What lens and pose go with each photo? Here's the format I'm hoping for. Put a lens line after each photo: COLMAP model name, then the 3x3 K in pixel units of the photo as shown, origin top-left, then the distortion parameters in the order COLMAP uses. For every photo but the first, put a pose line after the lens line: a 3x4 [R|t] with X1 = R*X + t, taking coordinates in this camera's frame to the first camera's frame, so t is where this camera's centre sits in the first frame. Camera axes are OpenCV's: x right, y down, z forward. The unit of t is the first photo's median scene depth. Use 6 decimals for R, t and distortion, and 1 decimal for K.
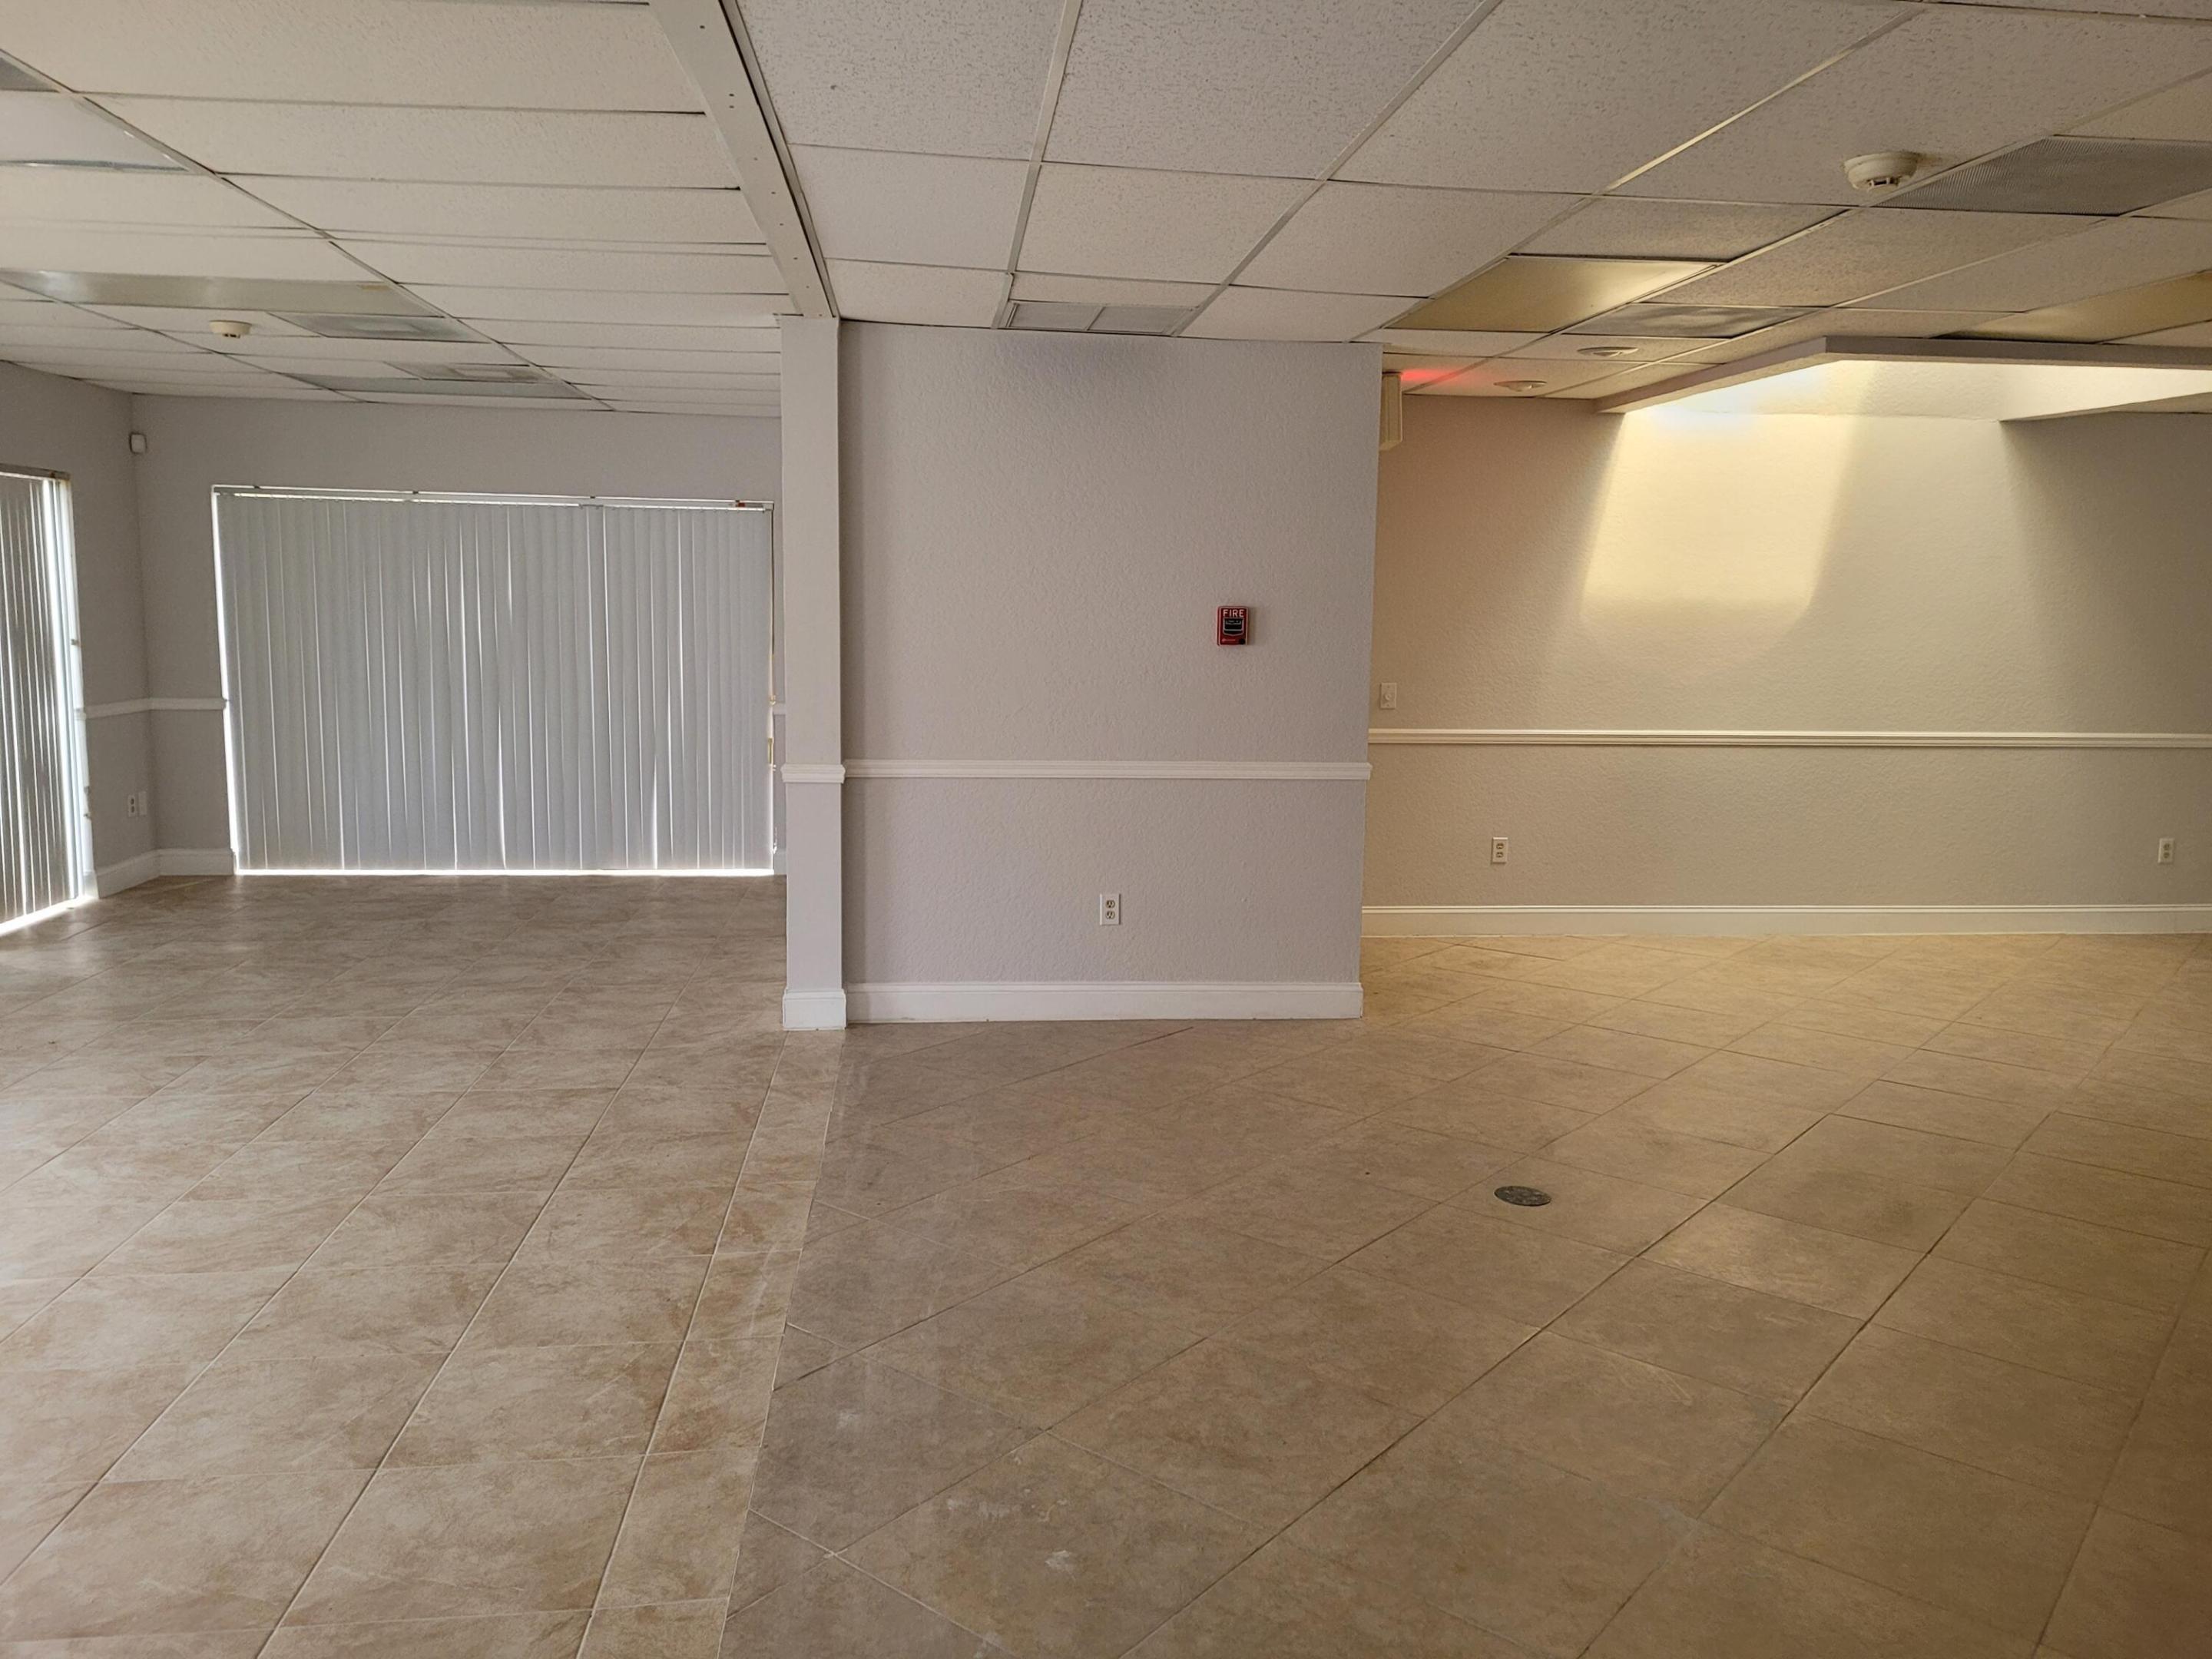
lens RADIAL K [[1676.1, 0, 1110.8], [0, 1676.1, 814.8], [0, 0, 1]] dist [0.062105, -0.050021]
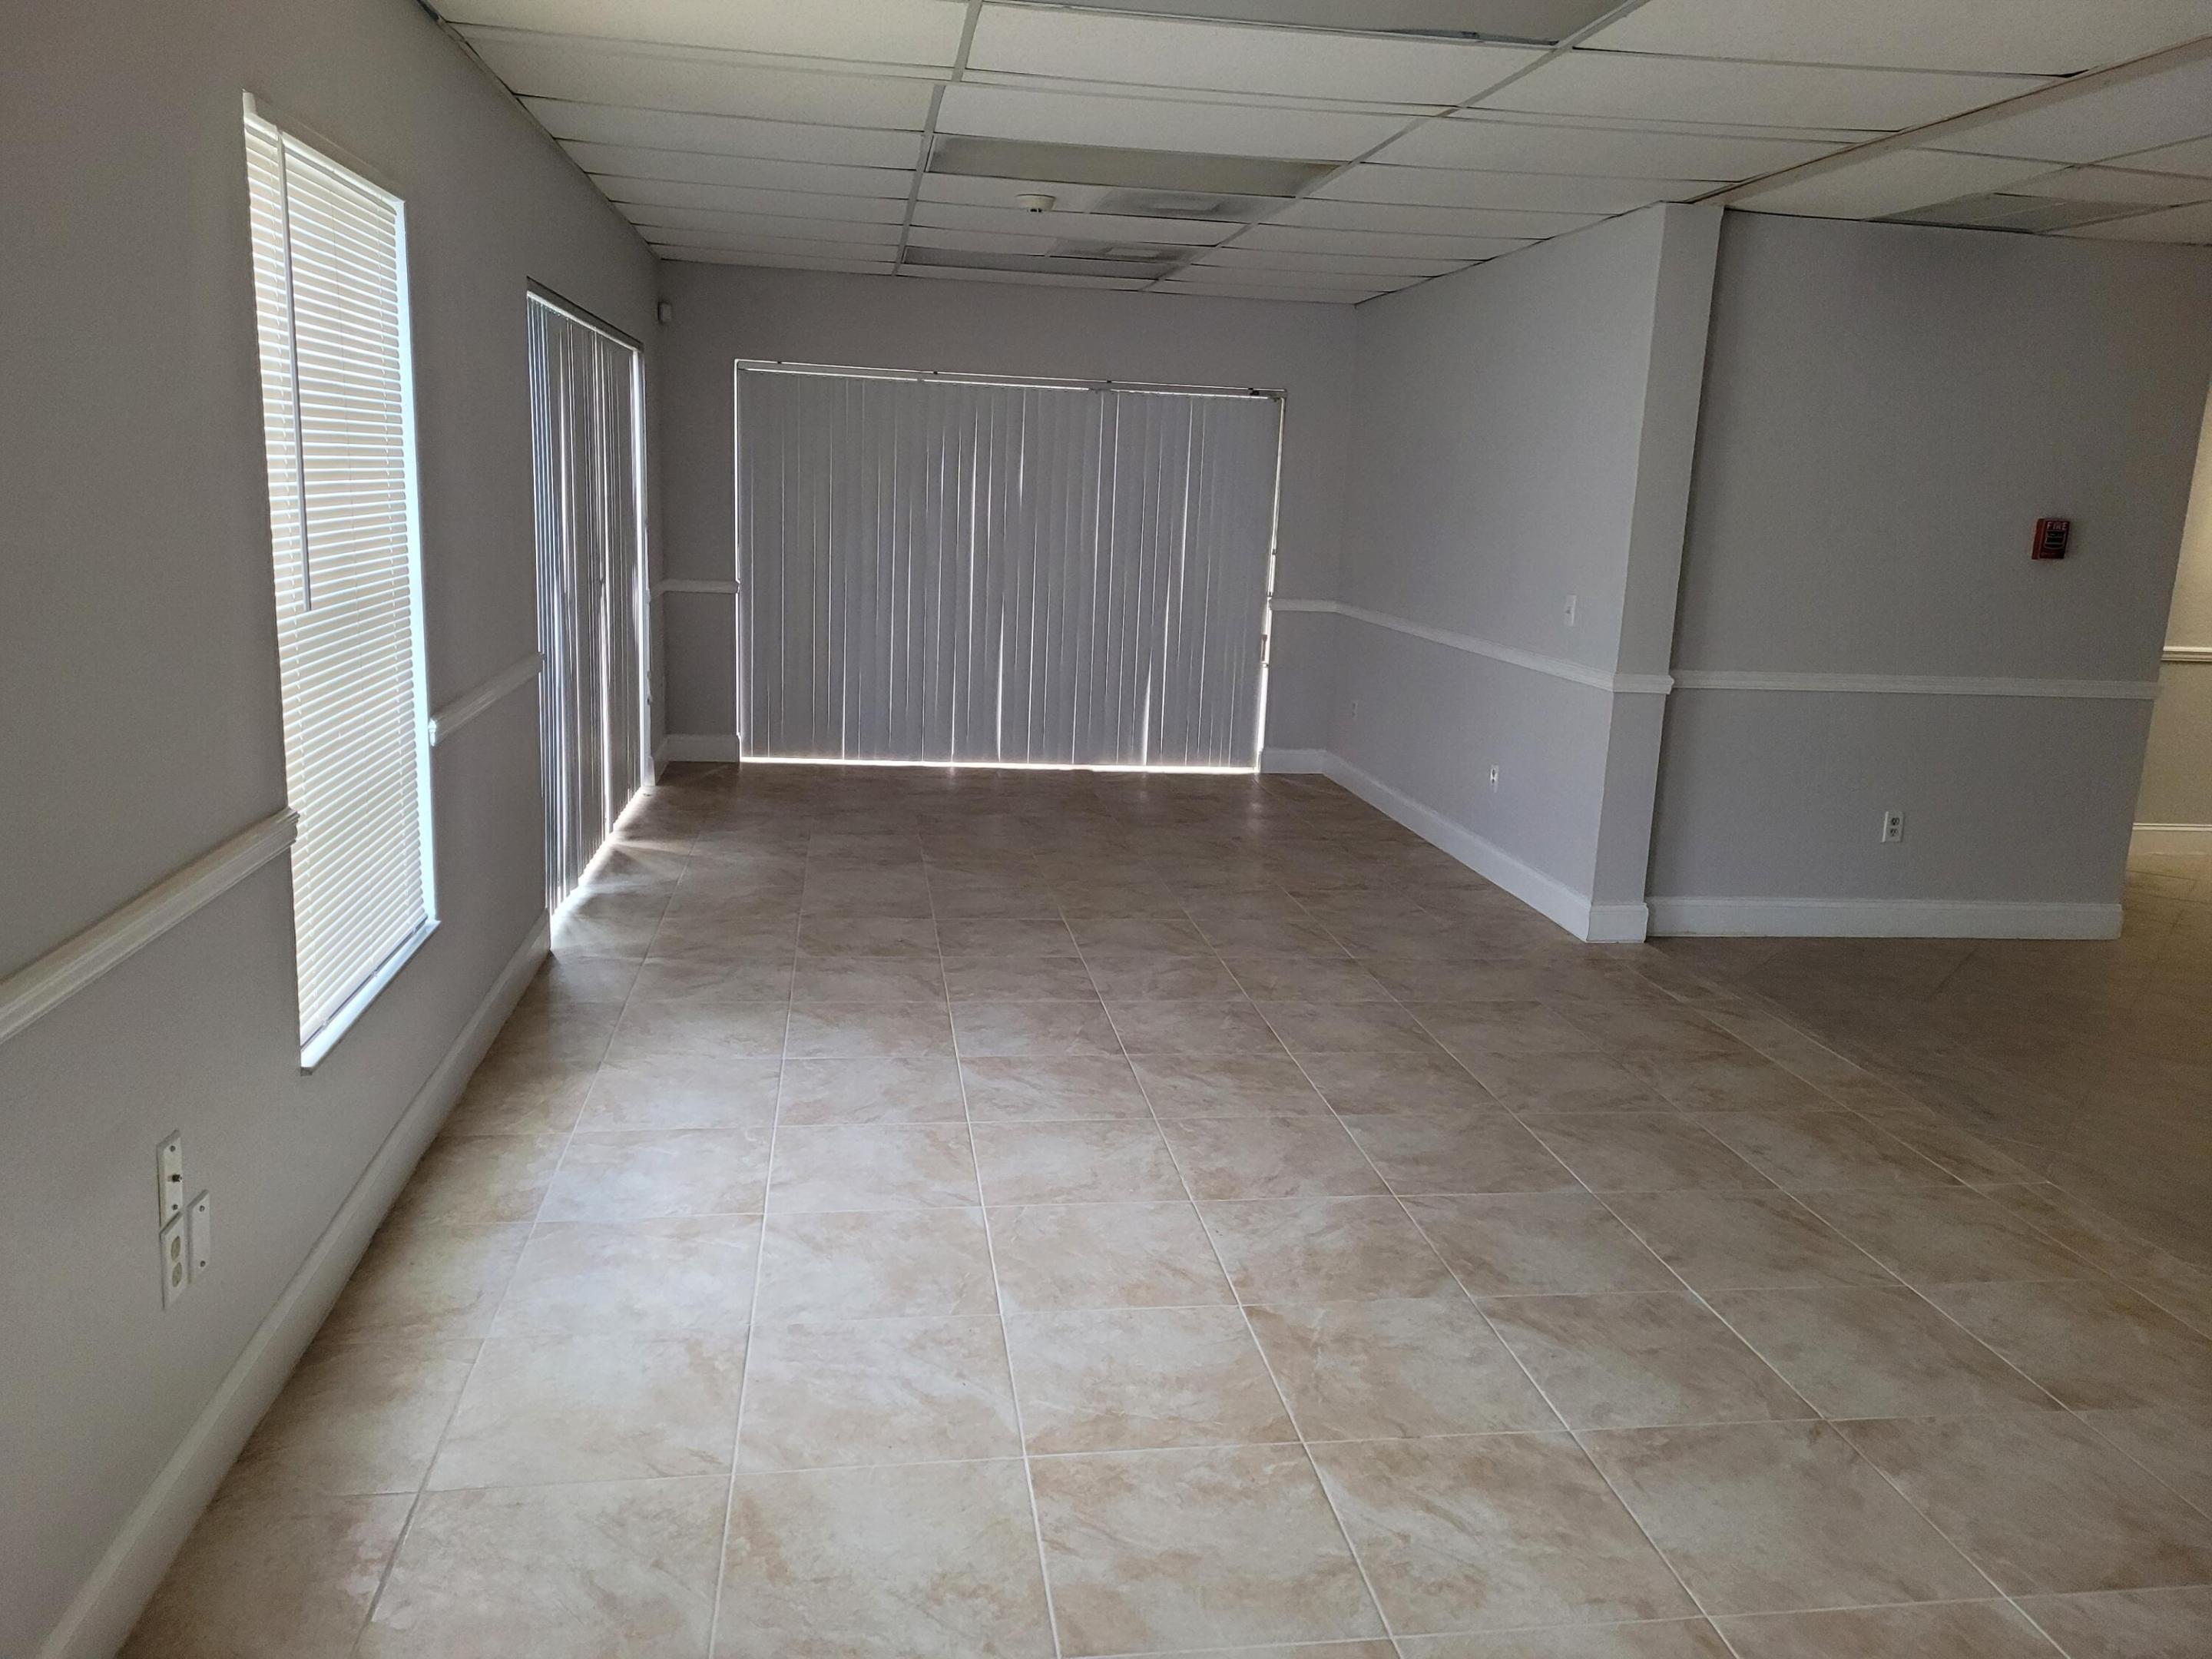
lens RADIAL K [[1676.1, 0, 1112.0], [0, 1676.1, 810.3], [0, 0, 1]] dist [0.062105, -0.050021]
pose [[0.999003, 0.020358, 0.039719, -0.550566], [-0.022885, 0.997672, 0.064239, -0.007207], [-0.038319, -0.065084, 0.997144, 0.031650]]
